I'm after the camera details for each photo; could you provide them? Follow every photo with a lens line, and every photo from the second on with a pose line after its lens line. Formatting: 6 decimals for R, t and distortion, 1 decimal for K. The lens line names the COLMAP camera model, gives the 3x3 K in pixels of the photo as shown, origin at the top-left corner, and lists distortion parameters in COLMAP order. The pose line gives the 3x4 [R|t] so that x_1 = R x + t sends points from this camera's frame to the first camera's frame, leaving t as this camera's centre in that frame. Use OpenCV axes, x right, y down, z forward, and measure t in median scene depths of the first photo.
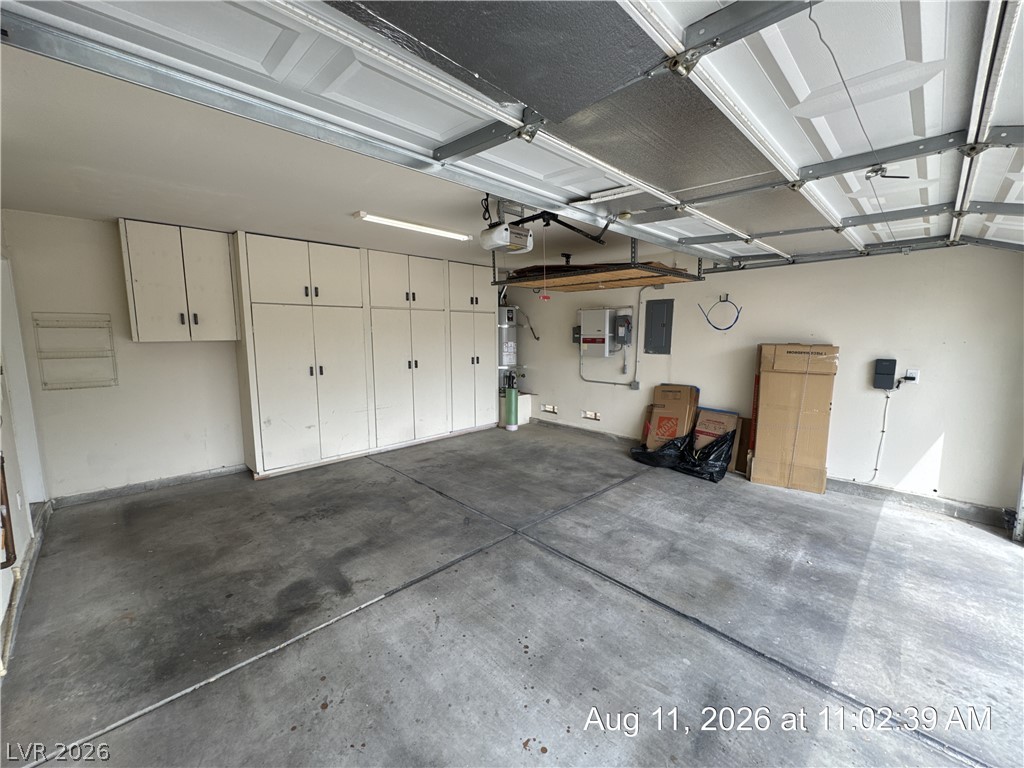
lens RADIAL K [[410.1, 0, 516.3], [0, 410.1, 380.7], [0, 0, 1]] dist [-0.002885, 0.000752]
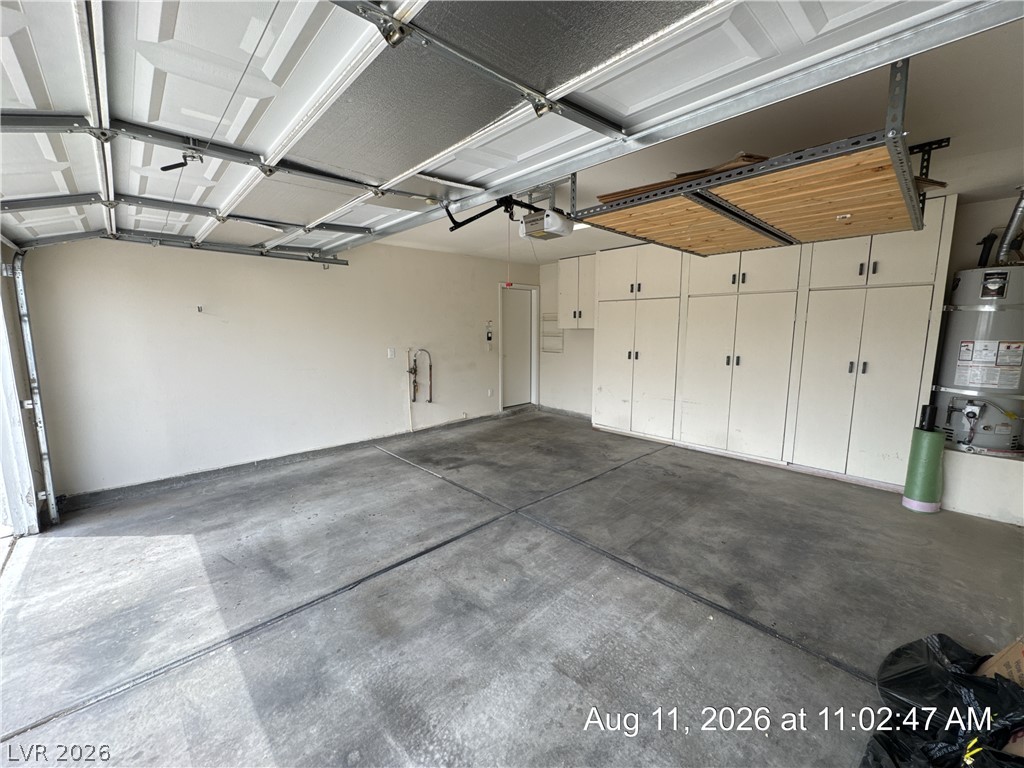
lens RADIAL K [[410.1, 0, 515.3], [0, 410.1, 386.4], [0, 0, 1]] dist [-0.002885, 0.000752]
pose [[-0.016813, 0.146673, -0.989042, 0.949524], [-0.116098, 0.982205, 0.147632, -0.097725], [0.993095, 0.117308, 0.000515, 0.914965]]
